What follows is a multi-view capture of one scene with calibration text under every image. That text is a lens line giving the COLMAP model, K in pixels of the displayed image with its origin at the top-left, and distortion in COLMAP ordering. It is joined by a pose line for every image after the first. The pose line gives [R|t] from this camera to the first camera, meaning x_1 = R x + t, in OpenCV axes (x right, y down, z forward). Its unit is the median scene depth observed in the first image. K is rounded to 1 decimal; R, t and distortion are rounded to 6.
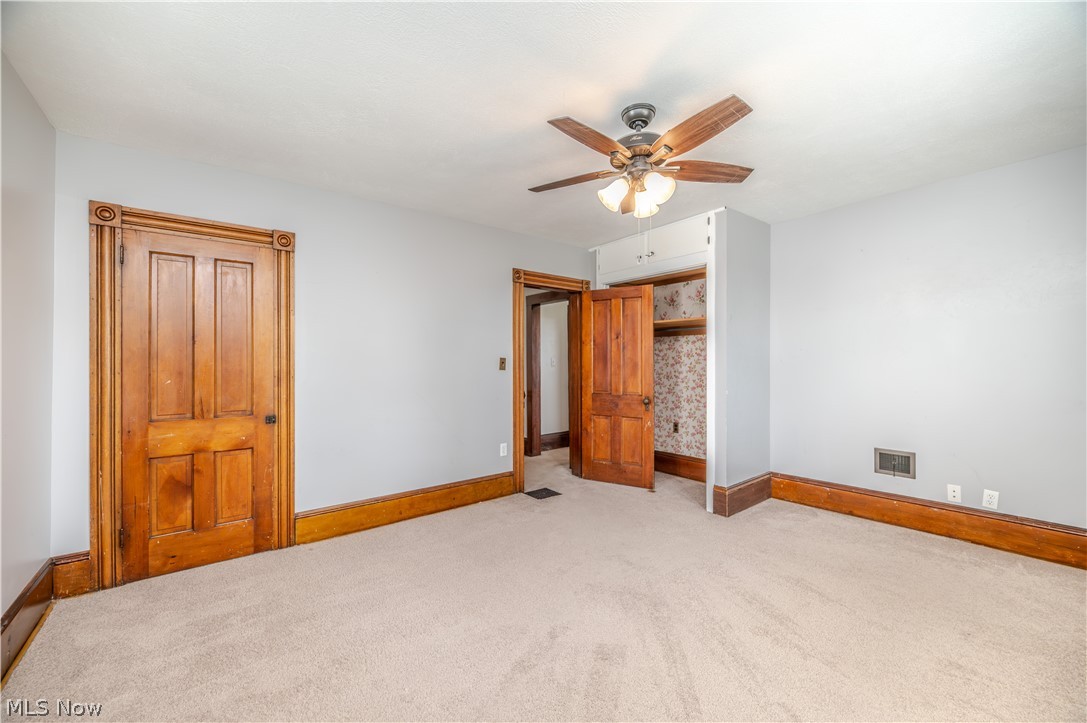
lens RADIAL K [[432.4, 0, 546.9], [0, 432.4, 360.9], [0, 0, 1]] dist [-0.000150, -0.000522]
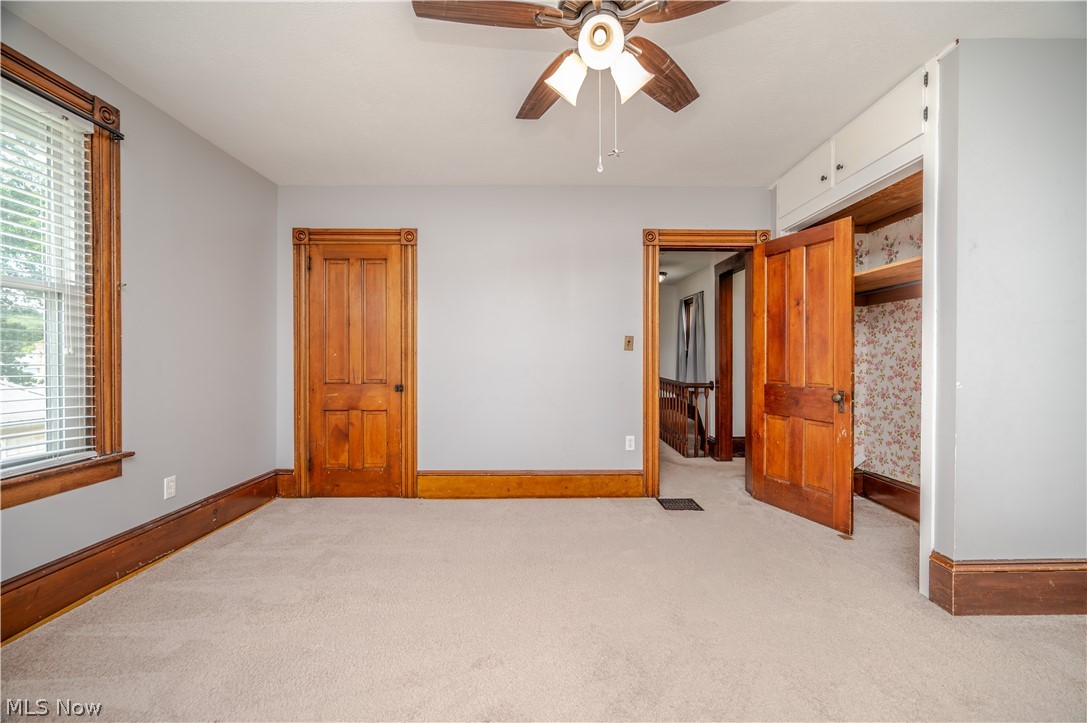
lens RADIAL K [[432.4, 0, 546.9], [0, 432.4, 360.9], [0, 0, 1]] dist [-0.000150, -0.000522]
pose [[0.786072, 0.009163, -0.618068, 0.329514], [-0.001719, 0.999919, 0.012637, 0.034568], [0.618133, -0.008871, 0.786023, 0.246969]]
